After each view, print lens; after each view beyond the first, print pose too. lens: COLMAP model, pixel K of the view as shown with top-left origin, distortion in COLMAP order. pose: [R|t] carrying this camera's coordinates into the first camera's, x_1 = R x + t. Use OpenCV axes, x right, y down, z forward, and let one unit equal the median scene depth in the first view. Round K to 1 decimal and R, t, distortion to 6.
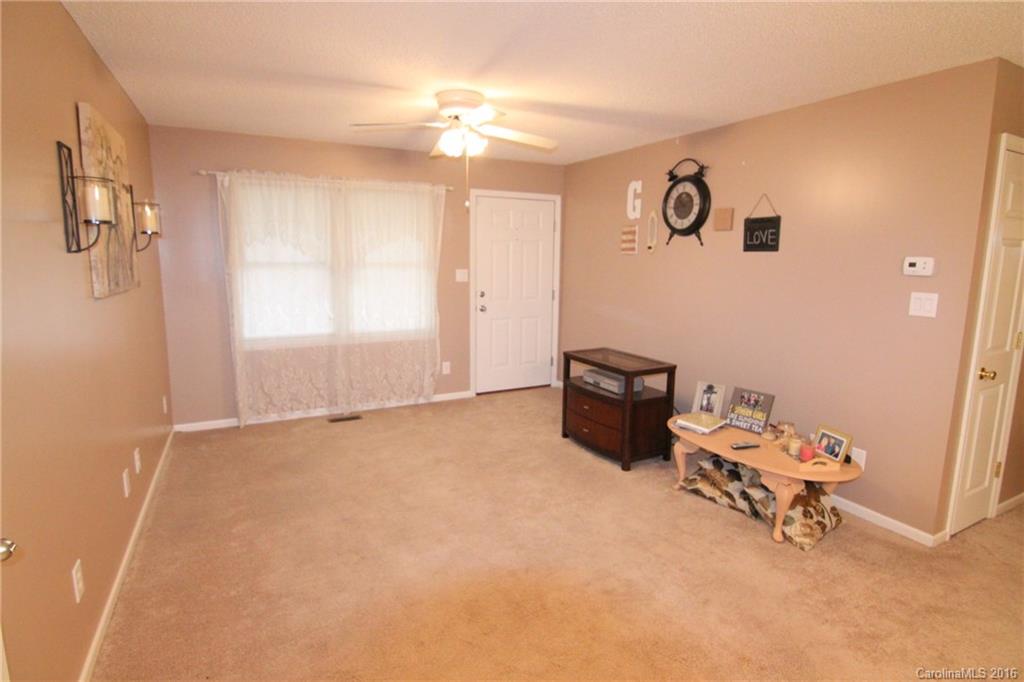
lens RADIAL K [[527.9, 0, 510.8], [0, 527.9, 336.1], [0, 0, 1]] dist [-0.005085, -0.011380]
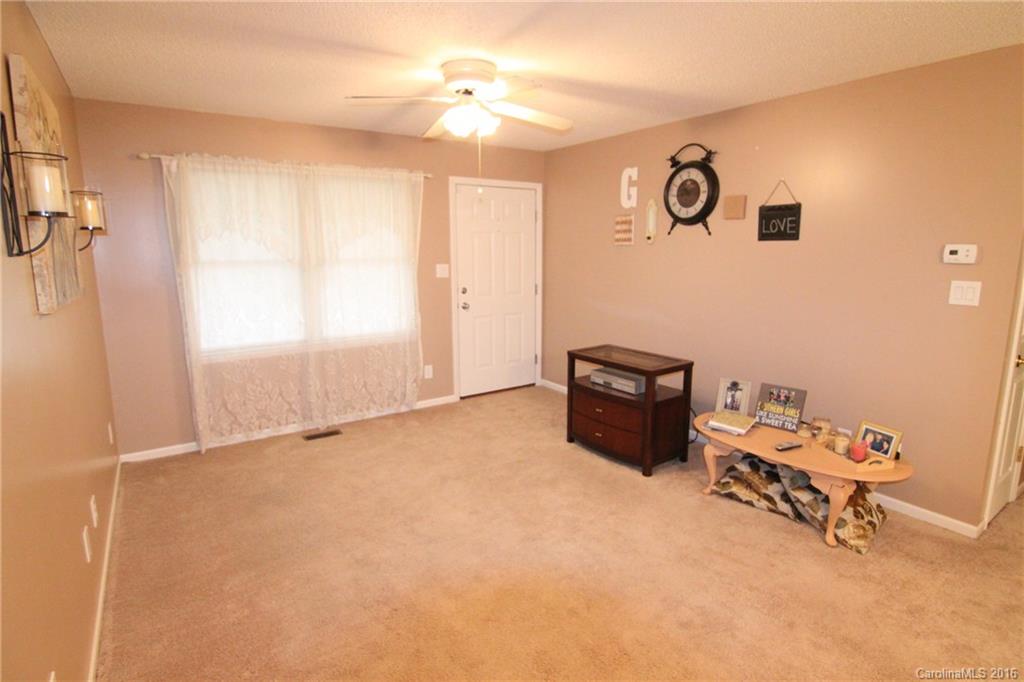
lens RADIAL K [[527.9, 0, 510.8], [0, 527.9, 336.1], [0, 0, 1]] dist [-0.005085, -0.011380]
pose [[0.991906, -0.035973, 0.121771, -0.118663], [0.033985, 0.999254, 0.018366, -0.018234], [-0.122341, -0.014079, 0.992388, 0.092210]]
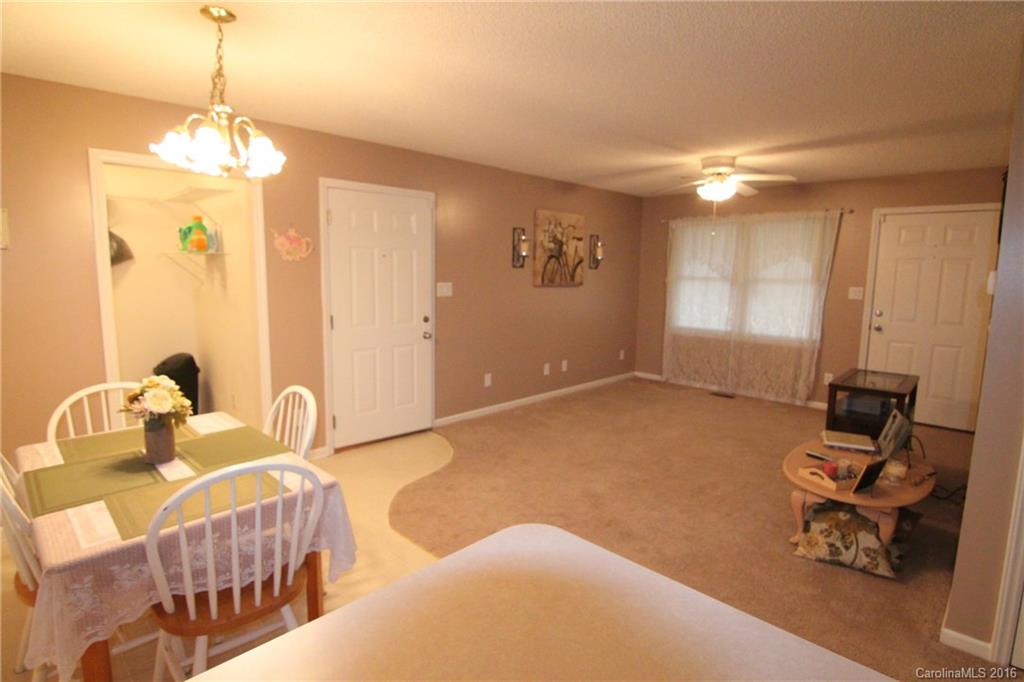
lens RADIAL K [[527.9, 0, 510.8], [0, 527.9, 336.1], [0, 0, 1]] dist [-0.005085, -0.011380]
pose [[0.312431, 0.117081, -0.942698, 0.880392], [-0.157472, 0.985029, 0.070149, 0.001660], [0.936797, 0.126532, 0.326190, 0.062181]]
